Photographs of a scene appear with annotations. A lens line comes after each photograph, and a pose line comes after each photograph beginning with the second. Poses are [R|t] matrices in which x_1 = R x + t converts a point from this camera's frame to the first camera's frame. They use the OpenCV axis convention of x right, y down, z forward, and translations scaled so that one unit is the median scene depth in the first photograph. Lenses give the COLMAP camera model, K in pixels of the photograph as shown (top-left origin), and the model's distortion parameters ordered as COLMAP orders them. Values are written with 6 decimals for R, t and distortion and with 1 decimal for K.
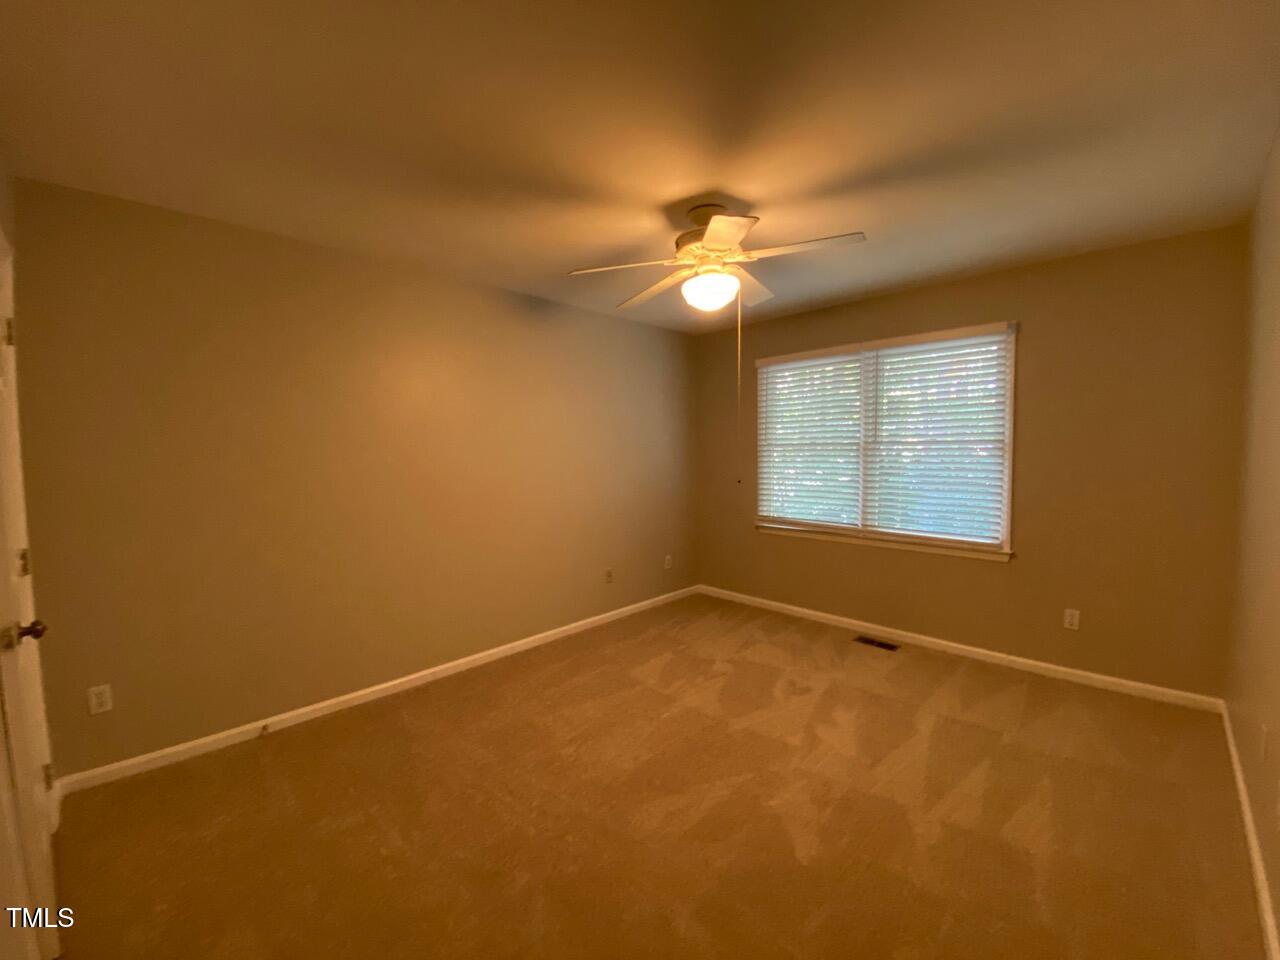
lens RADIAL K [[517.9, 0, 643.3], [0, 517.9, 483.9], [0, 0, 1]] dist [0.003863, -0.011819]
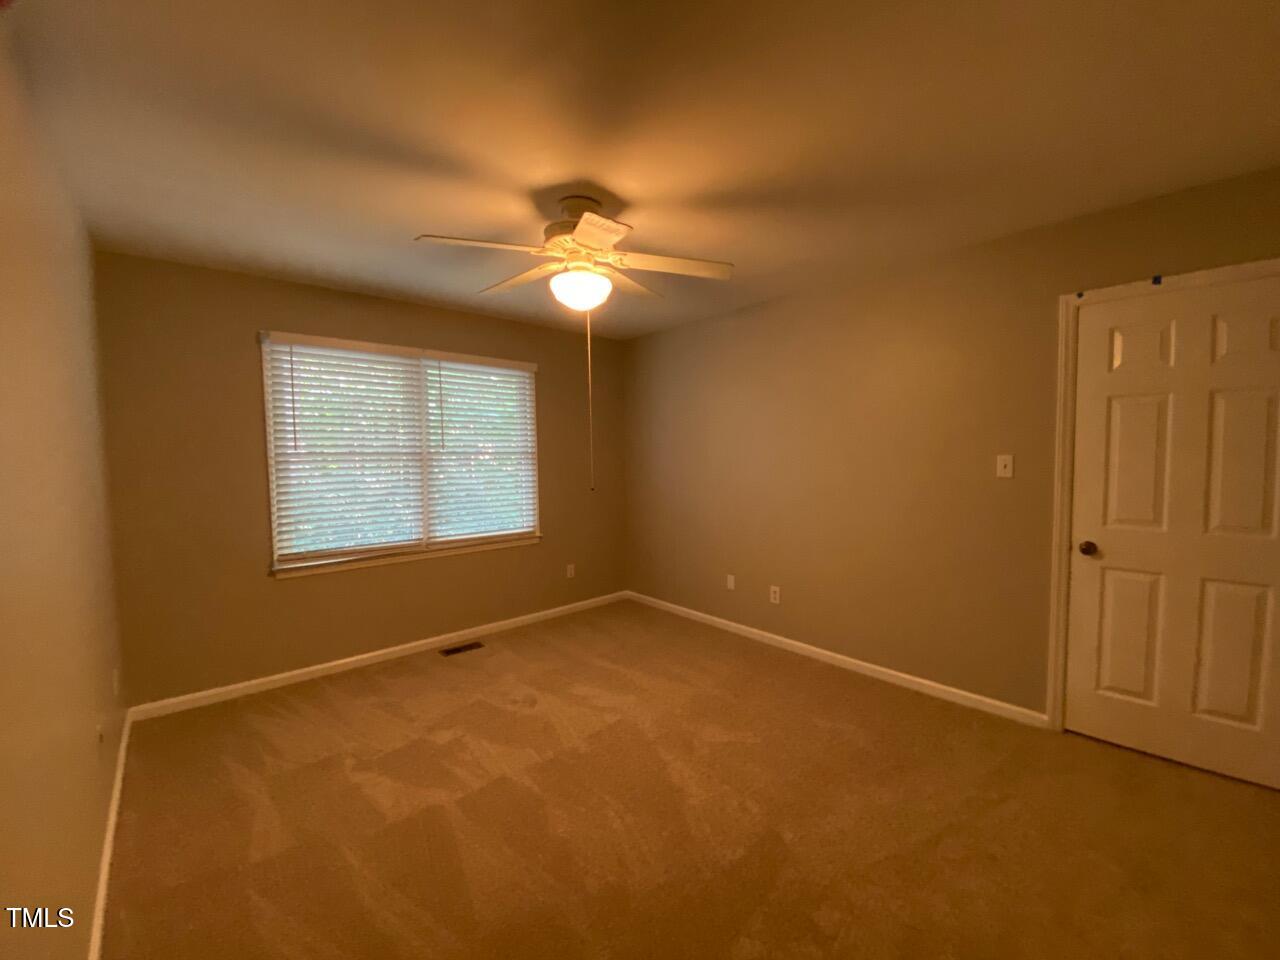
lens RADIAL K [[517.9, 0, 643.4], [0, 517.9, 479.2], [0, 0, 1]] dist [0.003863, -0.011819]
pose [[0.042437, -0.036351, 0.998438, -0.556416], [0.075248, 0.996616, 0.033087, -0.033489], [-0.996261, 0.073726, 0.045029, 0.588203]]
